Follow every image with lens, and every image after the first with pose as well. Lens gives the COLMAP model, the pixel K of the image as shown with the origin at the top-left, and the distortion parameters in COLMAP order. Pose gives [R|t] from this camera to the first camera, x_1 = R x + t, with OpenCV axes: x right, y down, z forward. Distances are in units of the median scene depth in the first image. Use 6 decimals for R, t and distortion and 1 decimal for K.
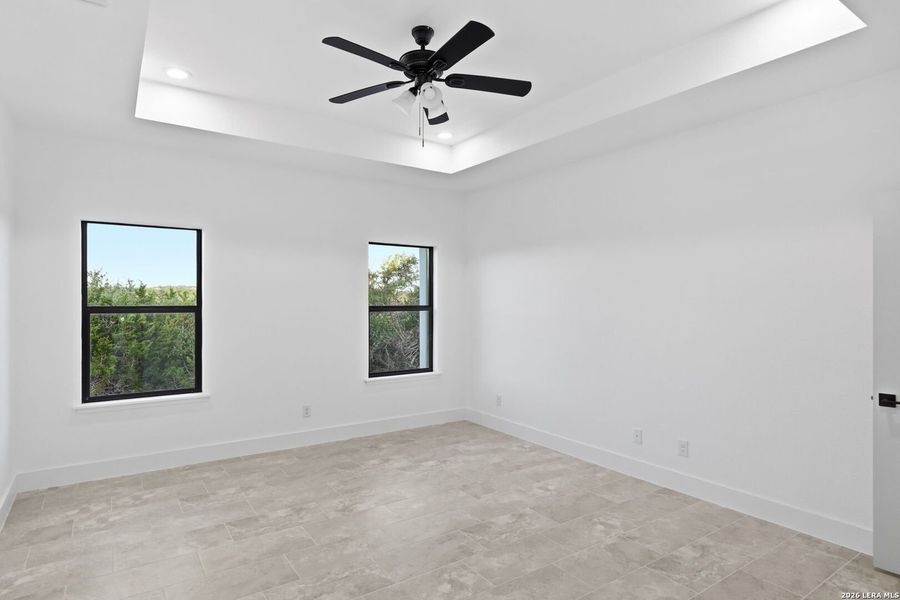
lens RADIAL K [[495.3, 0, 450.0], [0, 495.3, 300.0], [0, 0, 1]] dist [-0.003274, 0.001120]
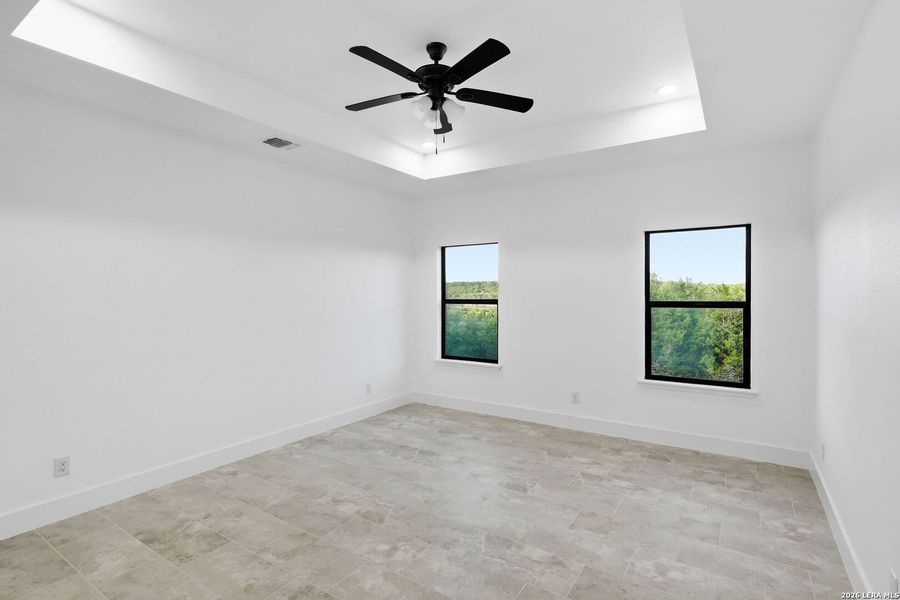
lens RADIAL K [[441.4, 0, 450.0], [0, 441.4, 300.0], [0, 0, 1]] dist [-0.001185, -0.000406]
pose [[0.375424, 0.009417, -0.926805, 0.632192], [0.001996, 0.999938, 0.010969, -0.000207], [0.926851, -0.005968, 0.375382, 0.489117]]
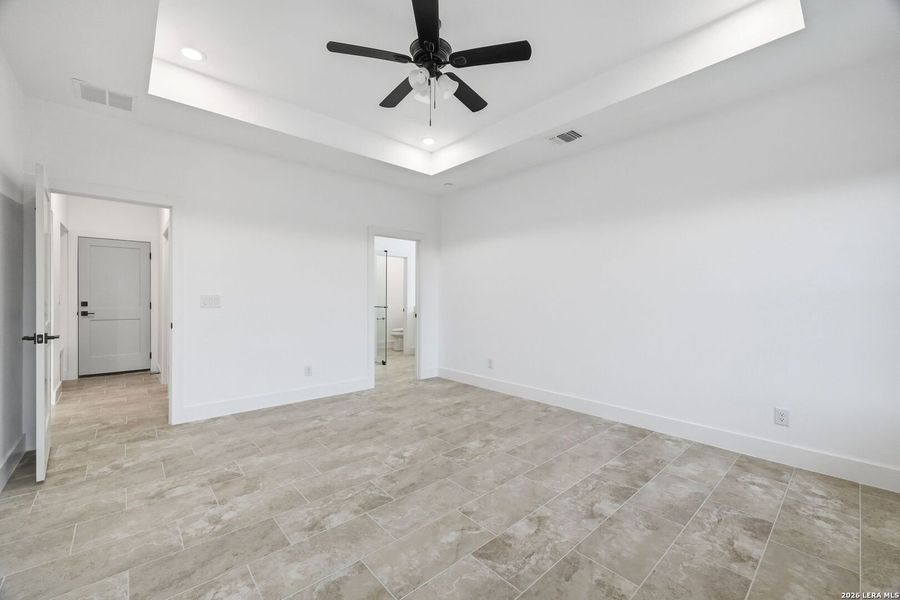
lens RADIAL K [[370.1, 0, 450.0], [0, 370.1, 300.0], [0, 0, 1]] dist [-0.000620, -0.000075]
pose [[-0.992202, -0.006514, -0.124472, 0.002924], [-0.007838, 0.999918, 0.010151, 0.060907], [0.124396, 0.011048, -0.992171, 1.369883]]
